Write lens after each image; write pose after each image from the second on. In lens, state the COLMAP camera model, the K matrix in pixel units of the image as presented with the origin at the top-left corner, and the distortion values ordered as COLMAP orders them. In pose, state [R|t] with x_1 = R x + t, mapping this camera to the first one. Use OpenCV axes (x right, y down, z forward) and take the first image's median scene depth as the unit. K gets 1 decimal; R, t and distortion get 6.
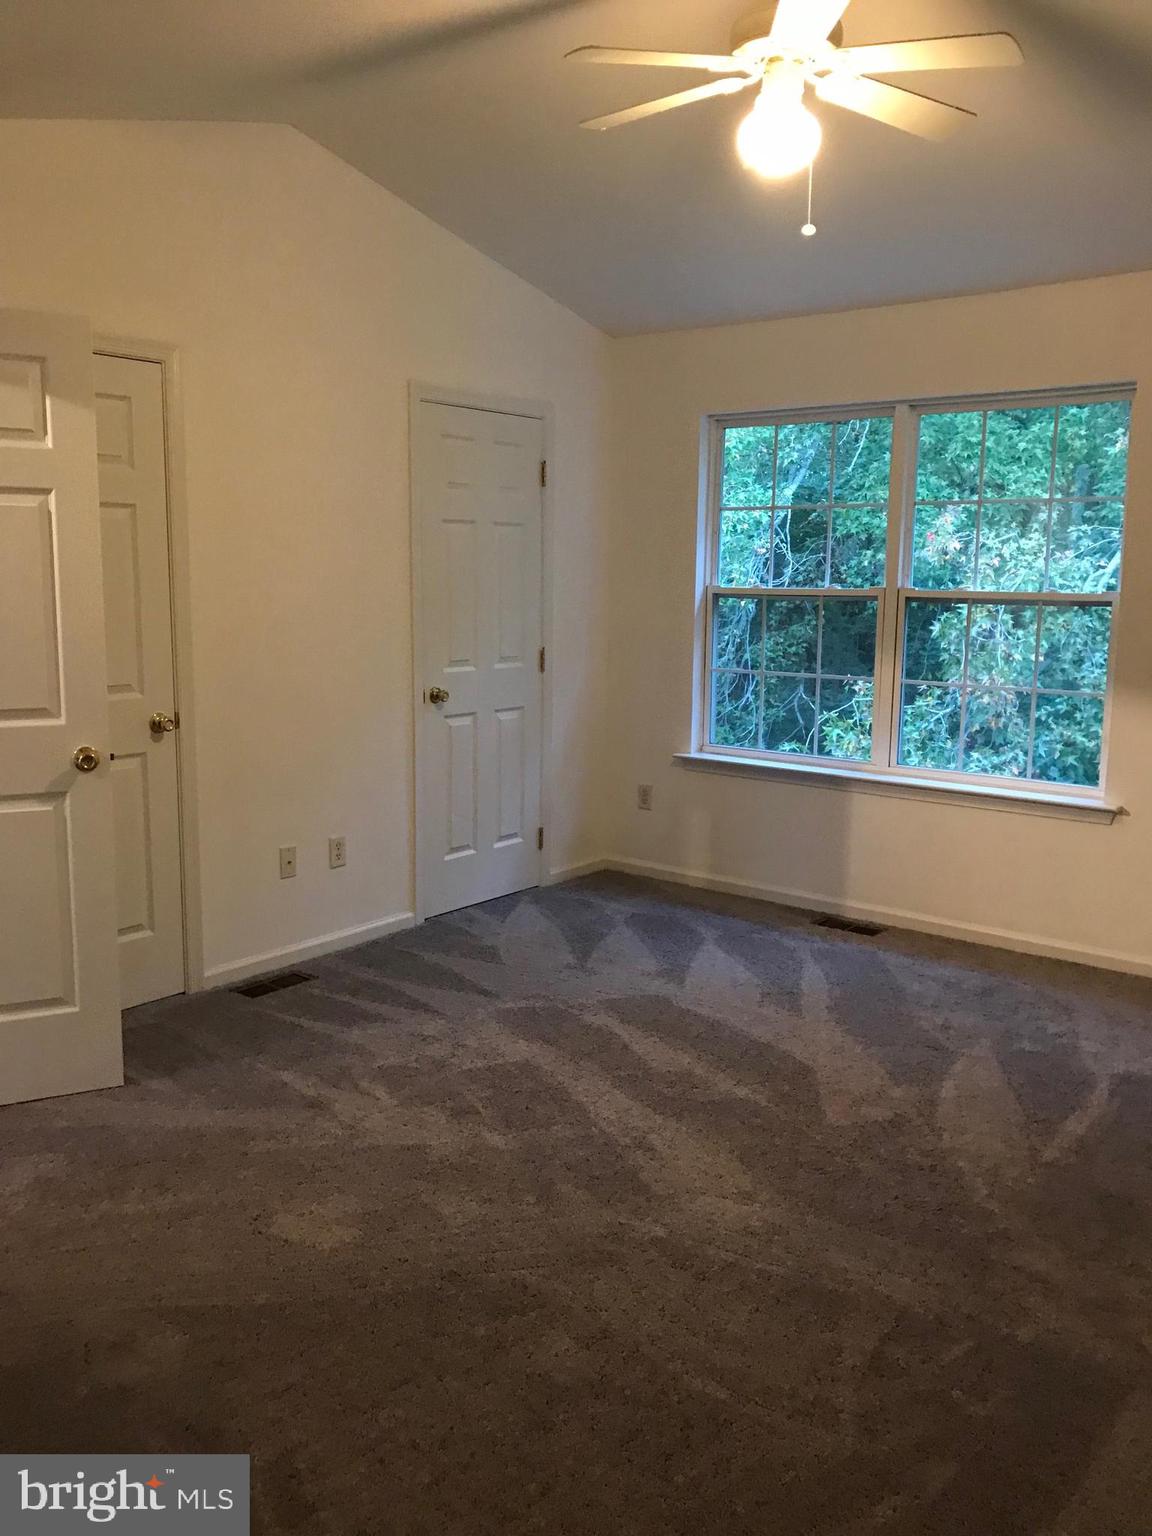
lens RADIAL K [[1238.4, 0, 582.2], [0, 1238.4, 765.2], [0, 0, 1]] dist [0.033599, -0.009702]
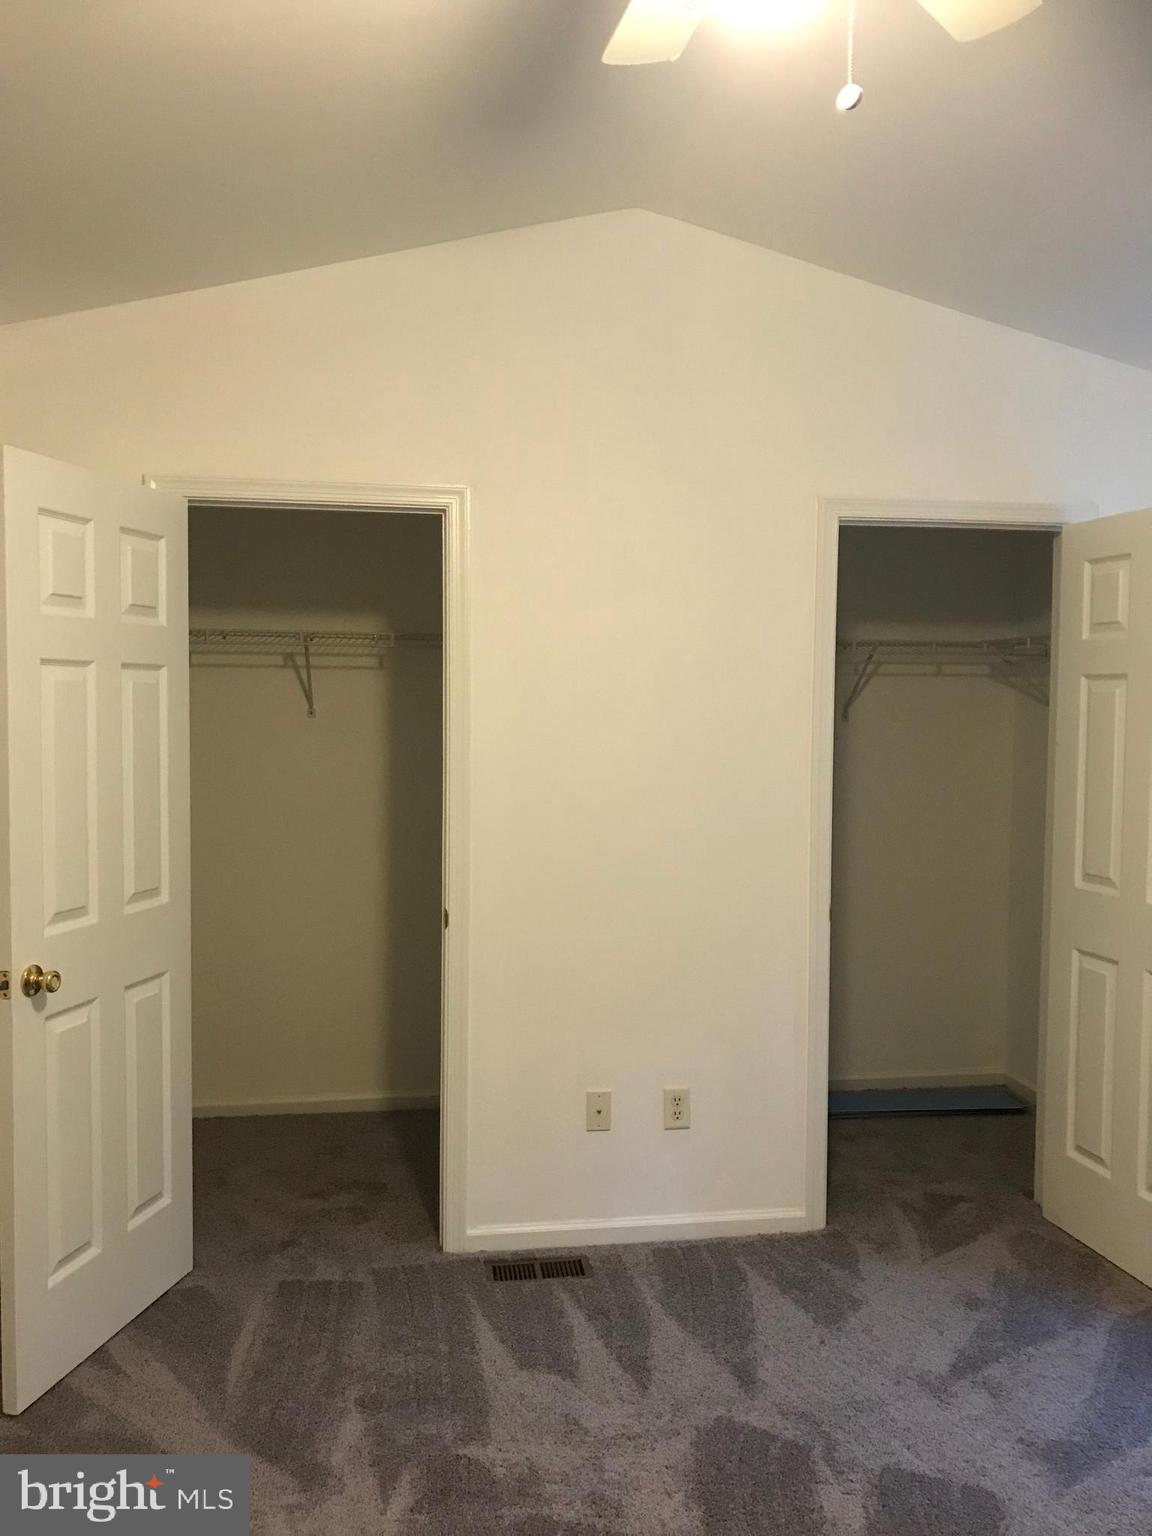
lens RADIAL K [[1238.4, 0, 573.8], [0, 1238.4, 768.9], [0, 0, 1]] dist [0.033599, -0.009702]
pose [[0.731266, 0.022558, -0.681719, 0.298723], [-0.103246, 0.991598, -0.077938, -0.078295], [0.674233, 0.127378, 0.727450, 0.404182]]
